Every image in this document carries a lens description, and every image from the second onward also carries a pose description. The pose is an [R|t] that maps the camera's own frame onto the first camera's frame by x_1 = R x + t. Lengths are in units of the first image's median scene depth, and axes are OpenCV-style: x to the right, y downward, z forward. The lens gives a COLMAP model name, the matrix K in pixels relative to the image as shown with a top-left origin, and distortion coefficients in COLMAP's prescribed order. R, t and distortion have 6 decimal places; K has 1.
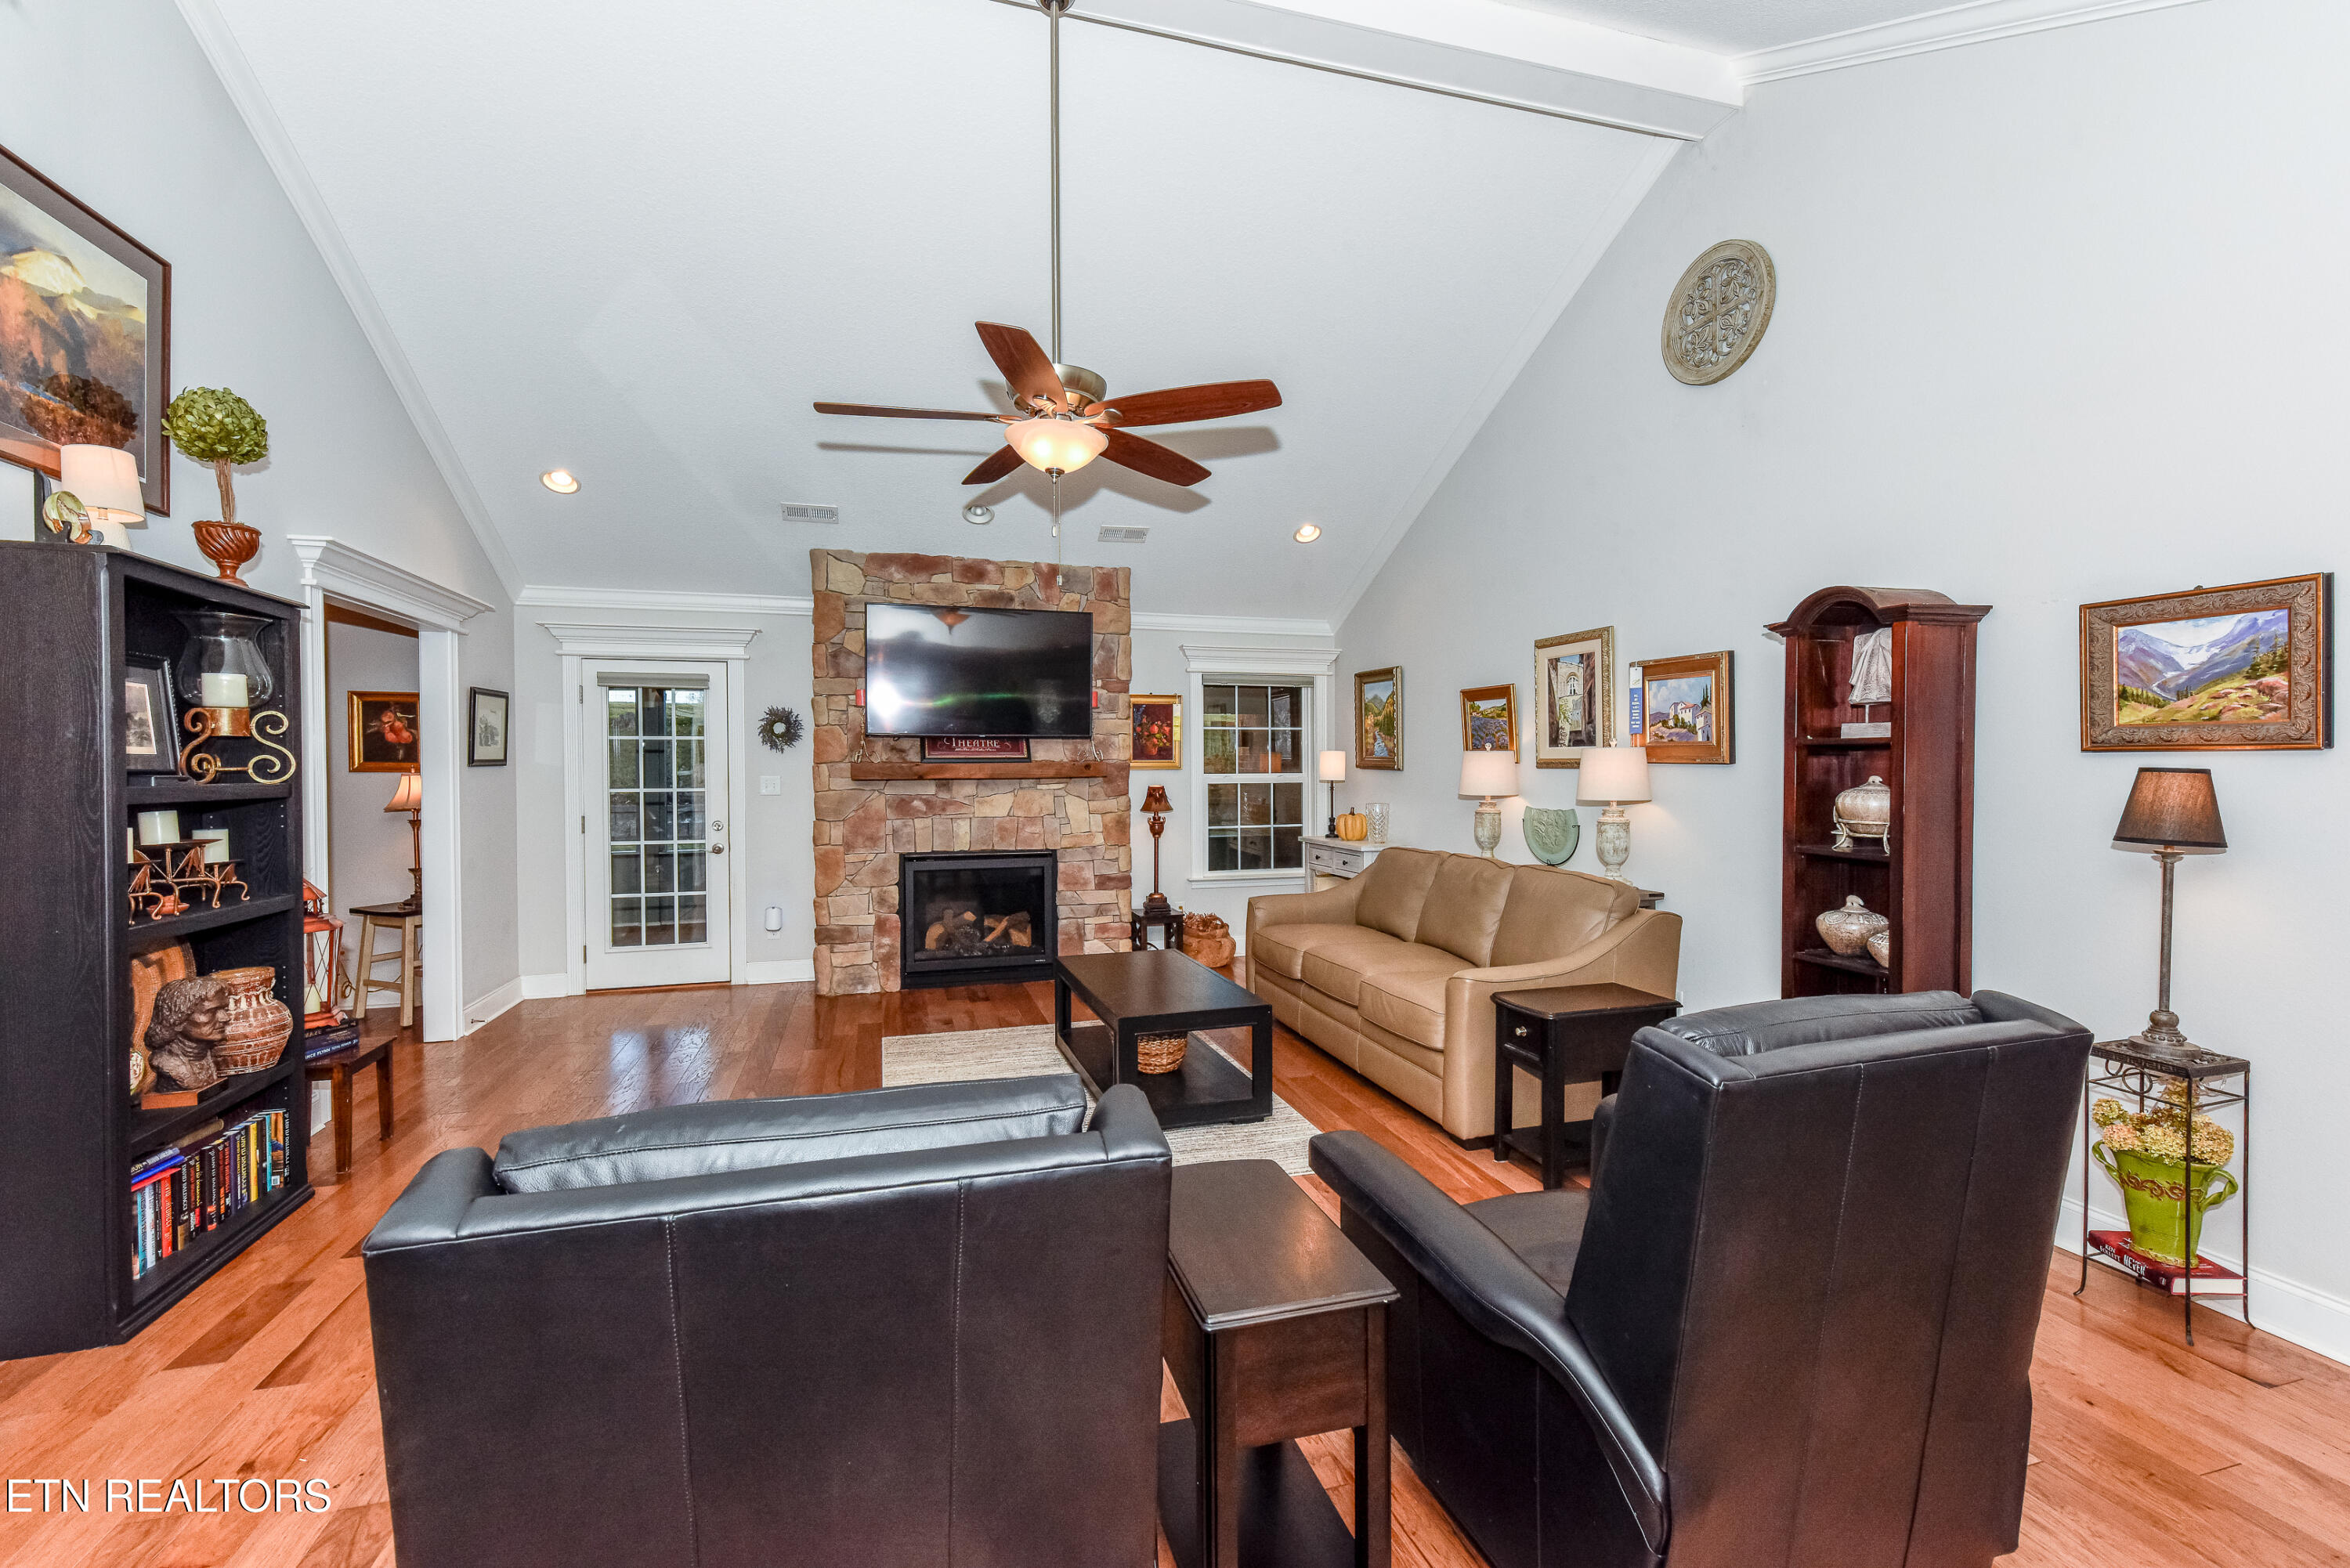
lens RADIAL K [[1044.0, 0, 1189.3], [0, 1044.0, 777.7], [0, 0, 1]] dist [-0.002805, -0.000966]
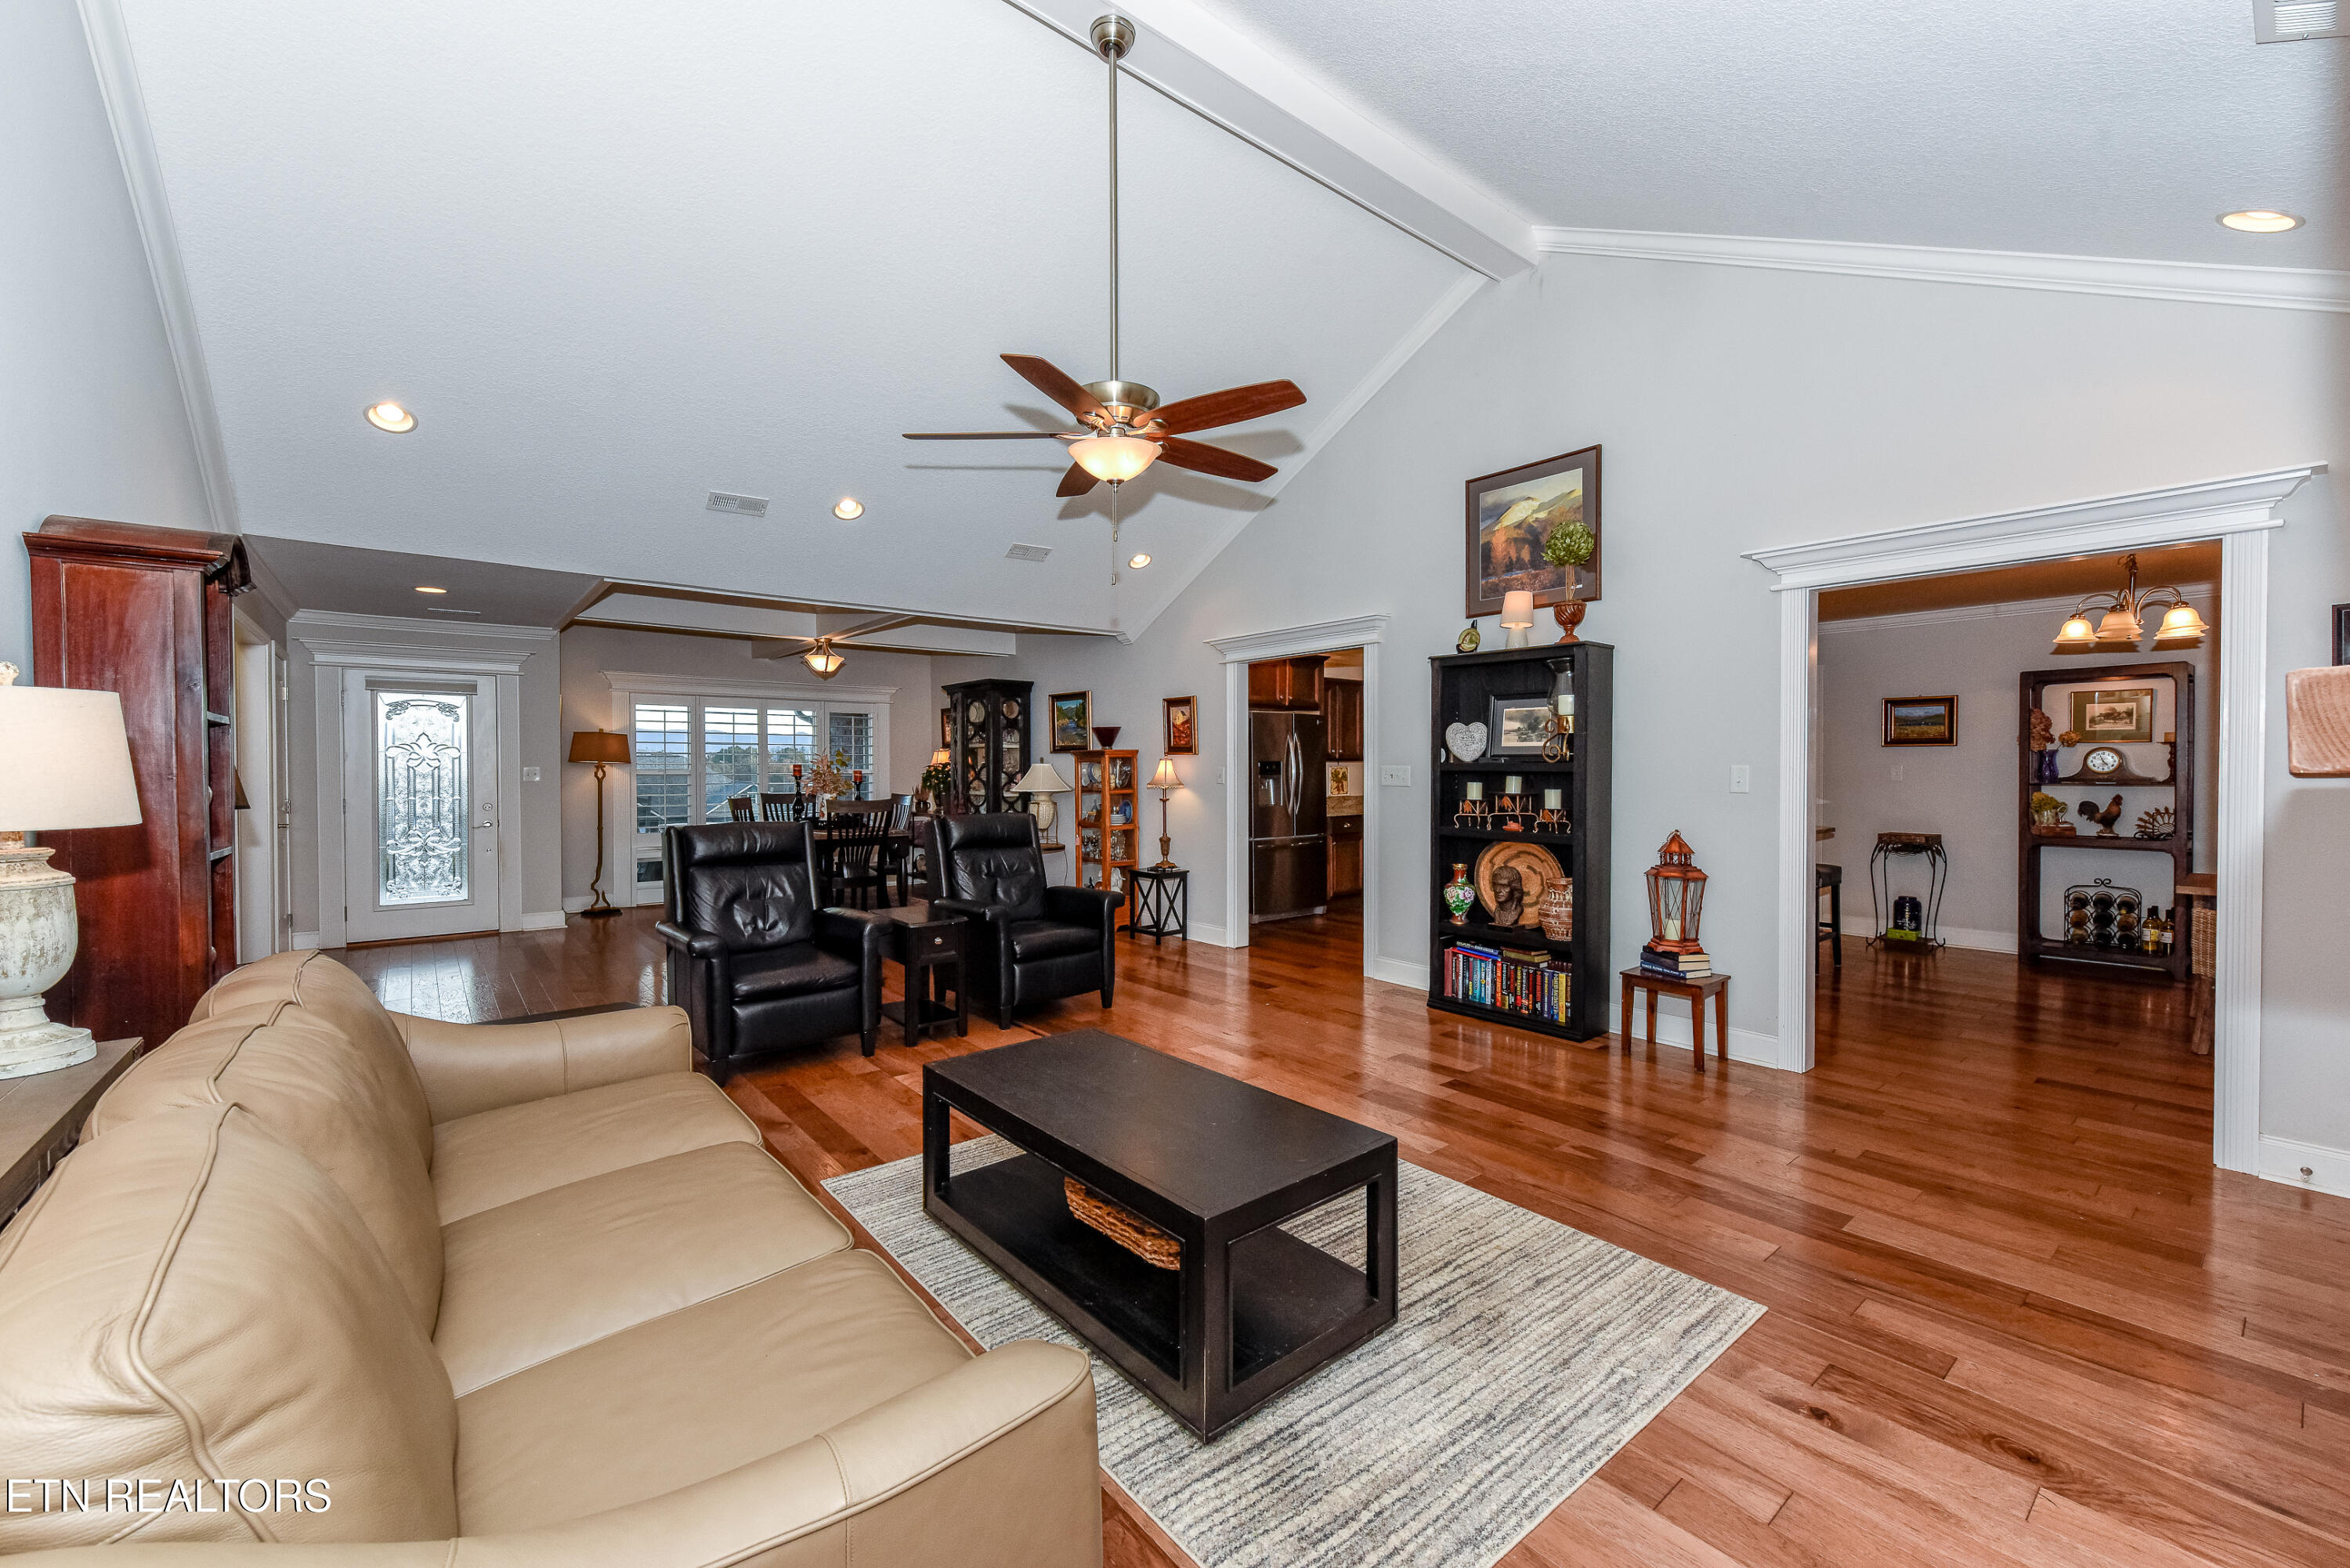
lens RADIAL K [[955.3, 0, 1214.4], [0, 955.3, 778.9], [0, 0, 1]] dist [0.009778, -0.001410]
pose [[-0.900056, 0.010018, -0.435659, 0.116701], [-0.001205, 0.999675, 0.025476, -0.003390], [0.435772, 0.023455, -0.899751, 1.065278]]
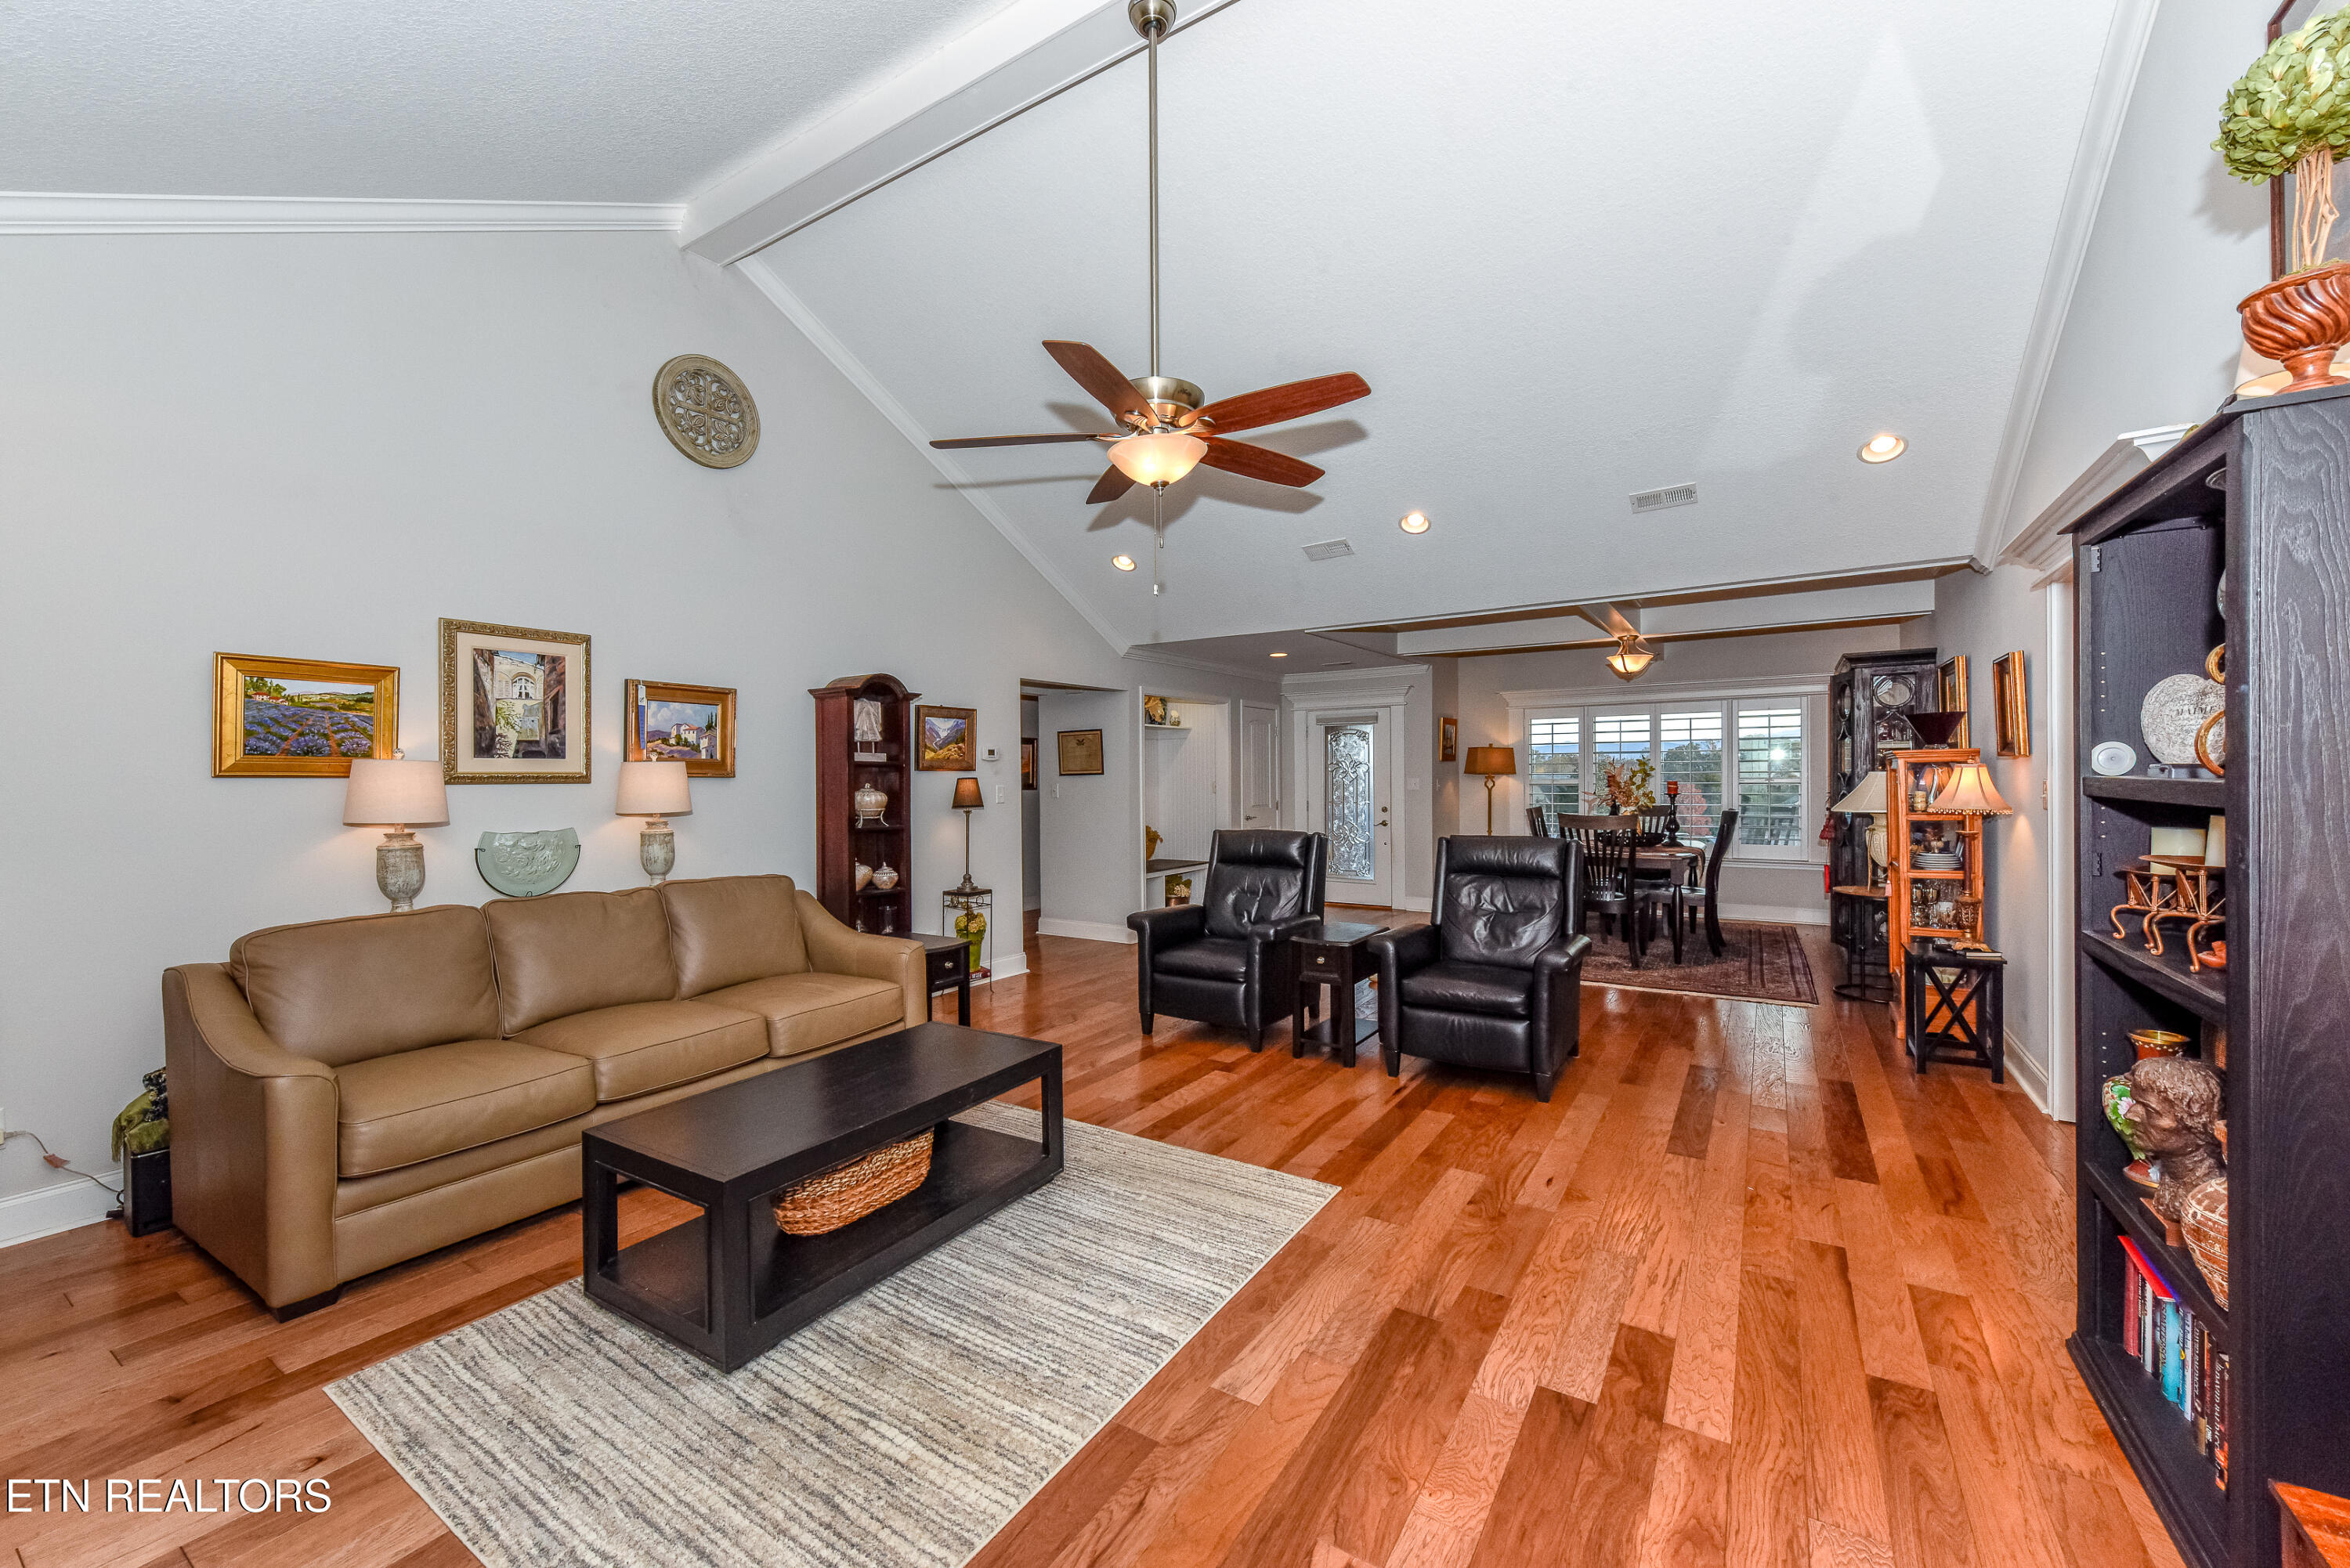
lens RADIAL K [[955.3, 0, 1159.3], [0, 955.3, 786.0], [0, 0, 1]] dist [0.009778, -0.001410]
pose [[-0.661209, 0.002960, 0.750196, -0.454135], [0.021788, 0.999646, 0.015260, -0.005670], [-0.749885, 0.026435, -0.661040, 0.887440]]
